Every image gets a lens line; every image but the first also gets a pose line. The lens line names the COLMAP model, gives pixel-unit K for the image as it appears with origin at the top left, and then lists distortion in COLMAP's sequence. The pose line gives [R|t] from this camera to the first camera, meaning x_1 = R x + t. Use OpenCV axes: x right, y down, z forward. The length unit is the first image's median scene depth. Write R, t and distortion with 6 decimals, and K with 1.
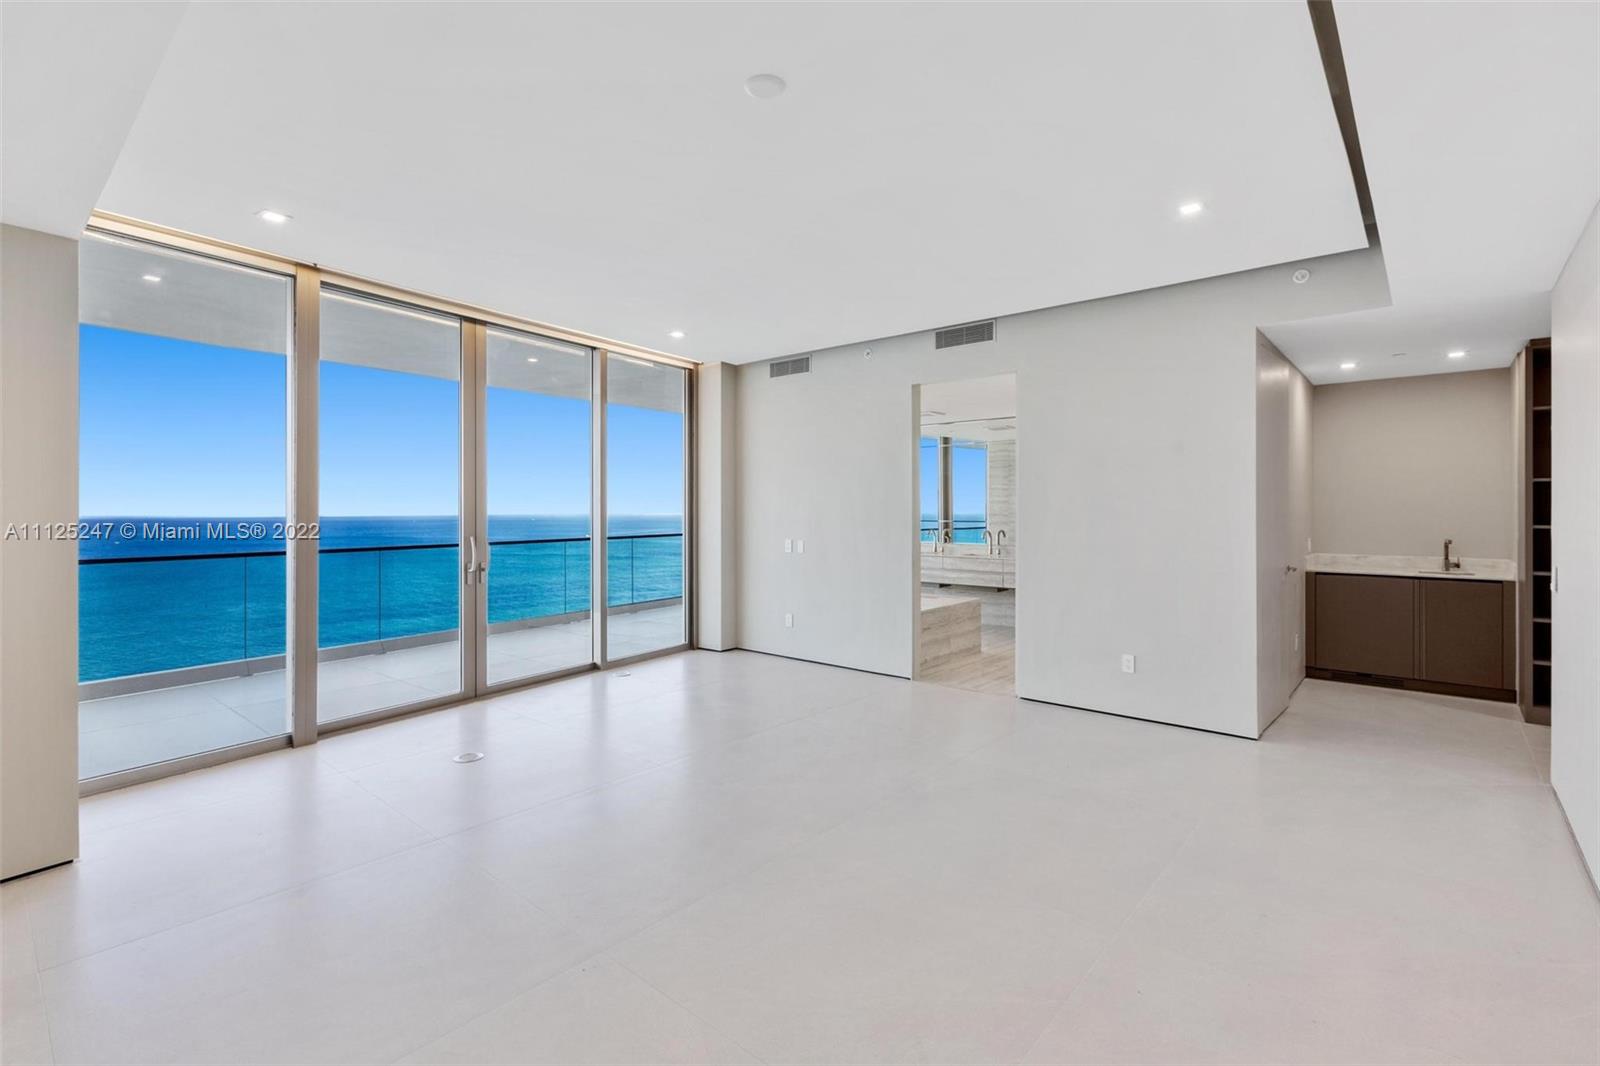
lens RADIAL K [[724.7, 0, 798.3], [0, 724.7, 513.5], [0, 0, 1]] dist [0.001880, 0.000714]
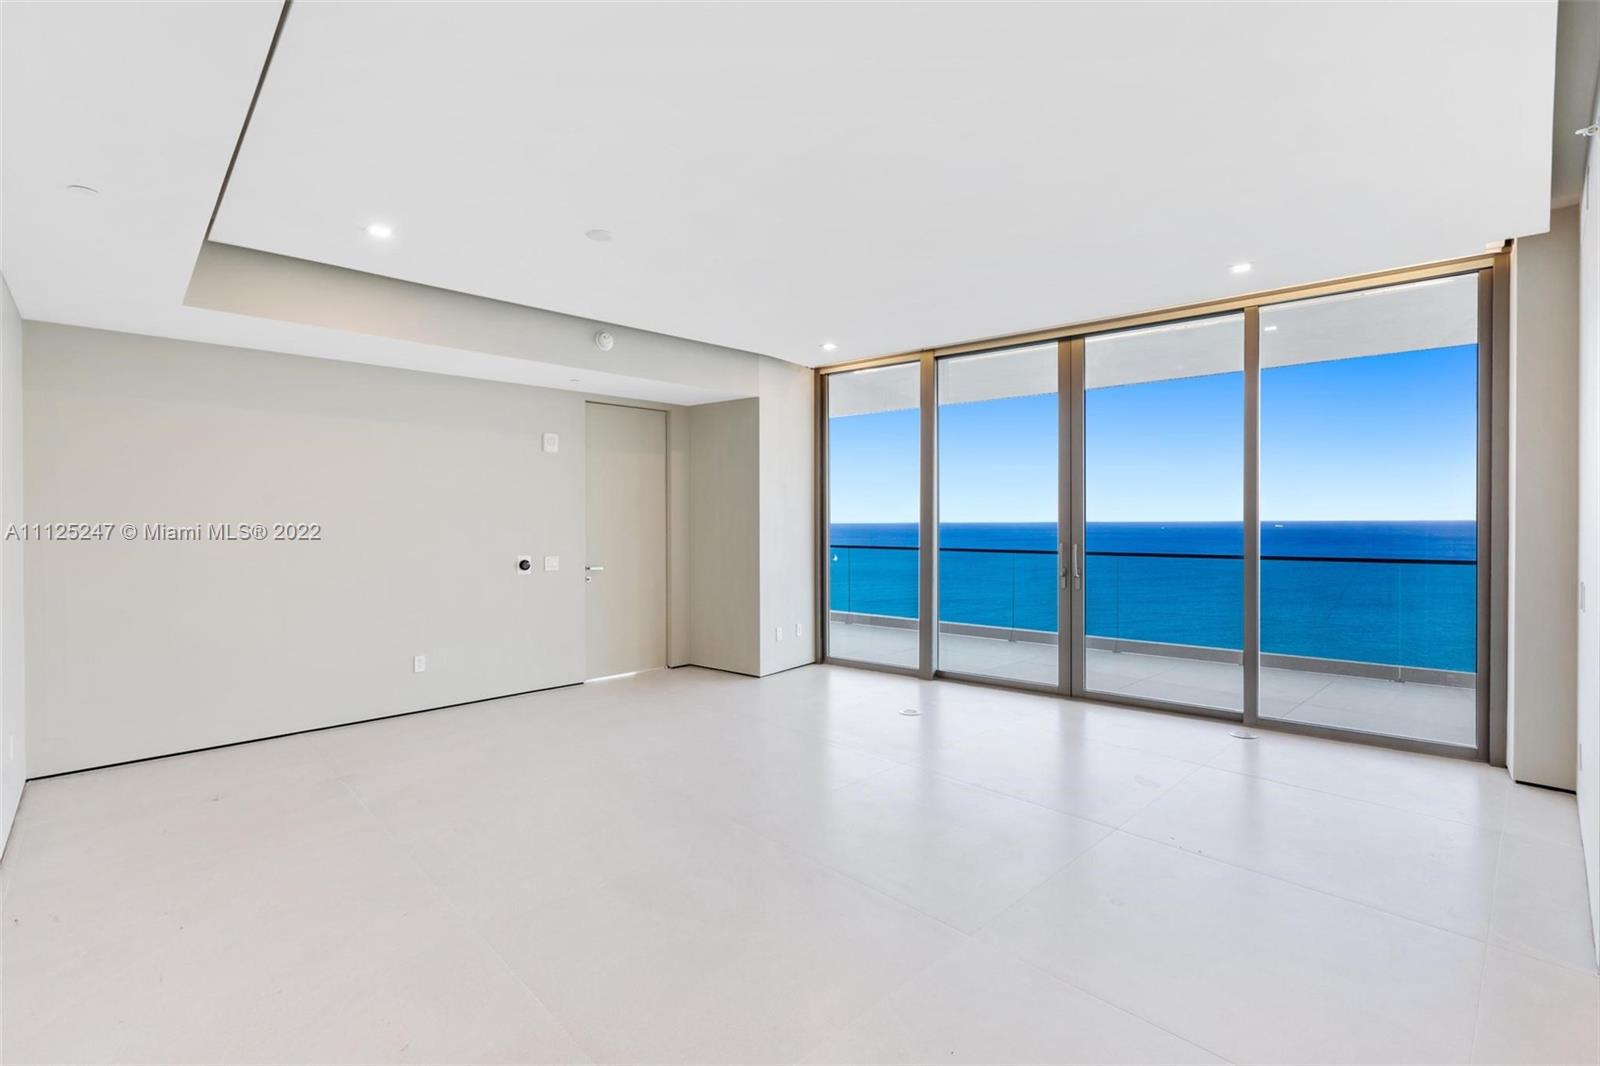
lens RADIAL K [[718.8, 0, 800.0], [0, 718.8, 533.0], [0, 0, 1]] dist [0.001502, 0.000543]
pose [[-0.076596, 0.024645, -0.996758, 0.529906], [0.001813, 0.999696, 0.024578, -0.008644], [0.997061, 0.000076, -0.076618, 0.588631]]
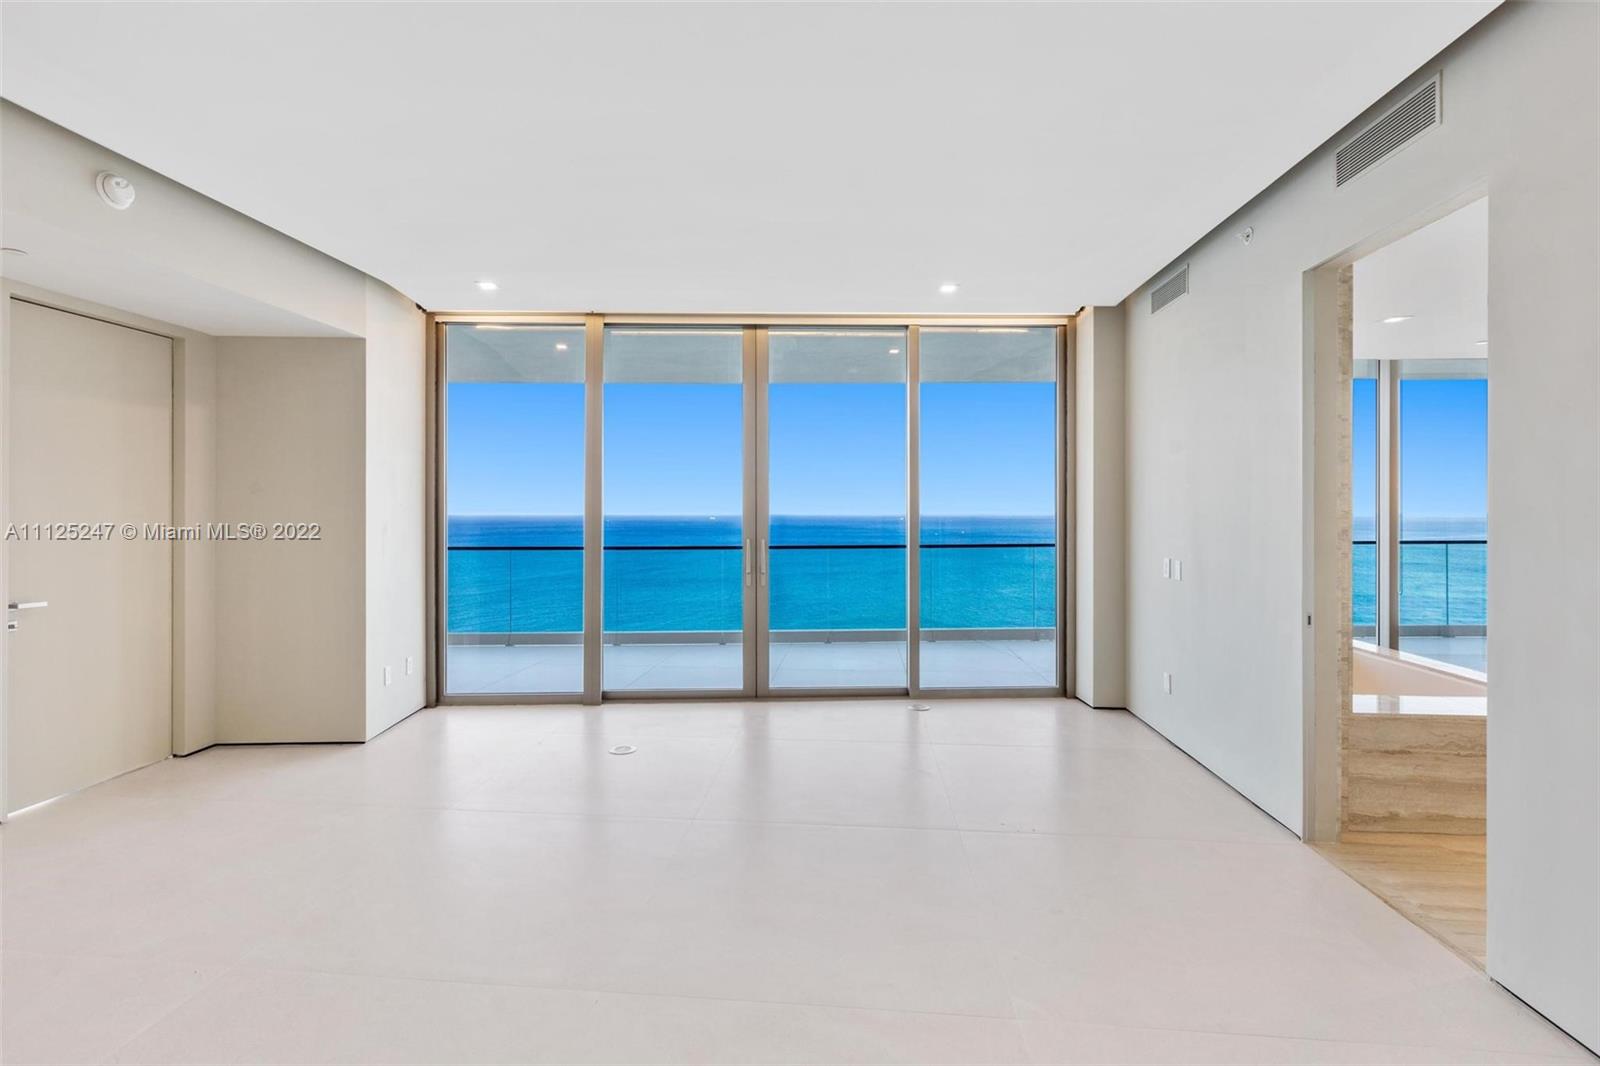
lens RADIAL K [[724.7, 0, 798.3], [0, 724.7, 513.5], [0, 0, 1]] dist [0.001880, 0.000714]
pose [[0.584893, 0.003546, -0.811103, 0.352848], [-0.001473, 0.999993, 0.003310, -0.006274], [0.811109, -0.000741, 0.584895, 0.388253]]
